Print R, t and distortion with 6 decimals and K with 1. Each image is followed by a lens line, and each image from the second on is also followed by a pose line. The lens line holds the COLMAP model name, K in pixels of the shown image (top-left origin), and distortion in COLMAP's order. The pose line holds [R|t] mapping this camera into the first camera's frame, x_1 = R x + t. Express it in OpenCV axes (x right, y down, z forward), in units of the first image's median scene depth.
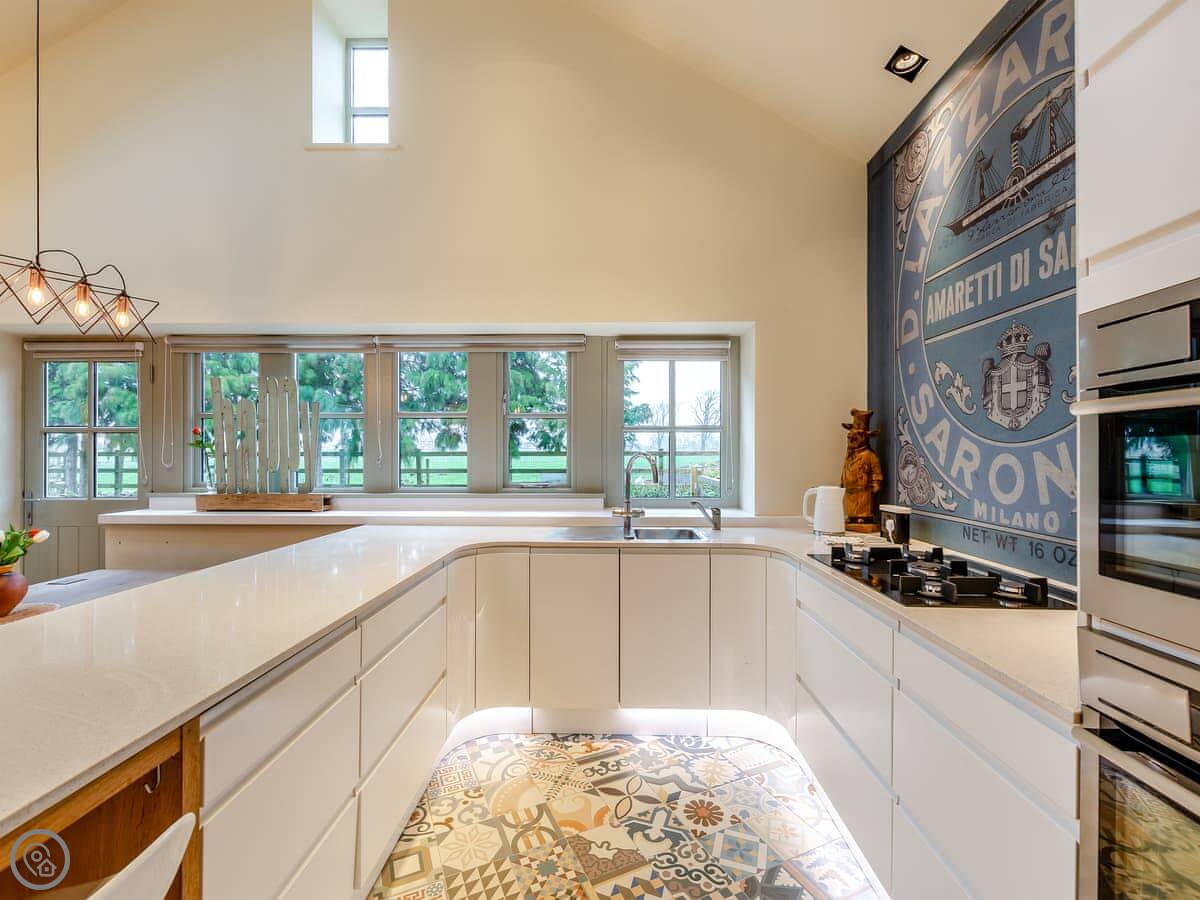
lens RADIAL K [[528.6, 0, 594.3], [0, 528.6, 455.2], [0, 0, 1]] dist [0.004954, -0.001364]
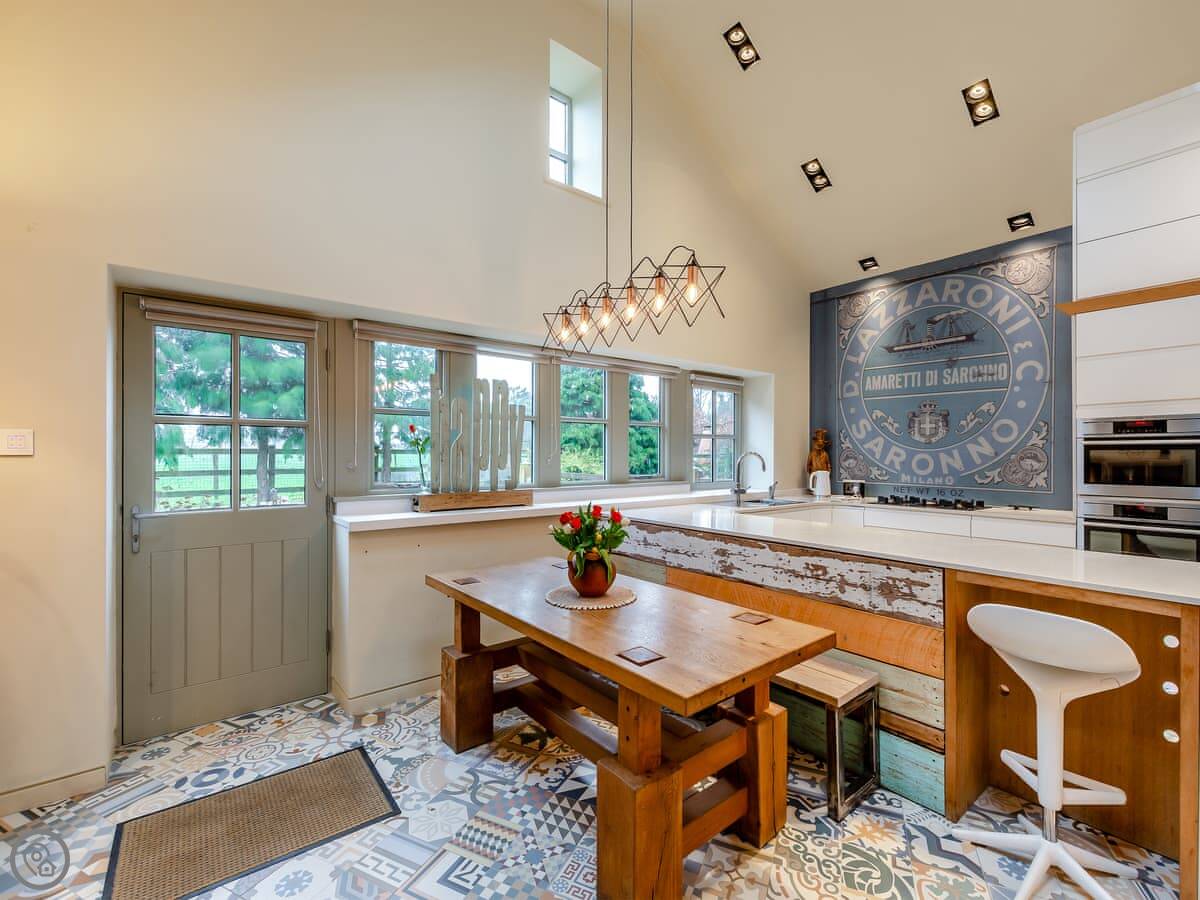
lens RADIAL K [[528.6, 0, 603.4], [0, 528.6, 456.0], [0, 0, 1]] dist [0.004954, -0.001364]
pose [[0.773986, -0.001518, 0.633201, -1.557354], [-0.001461, 0.999990, 0.004184, 0.000233], [-0.633201, -0.004164, 0.773976, 0.062173]]
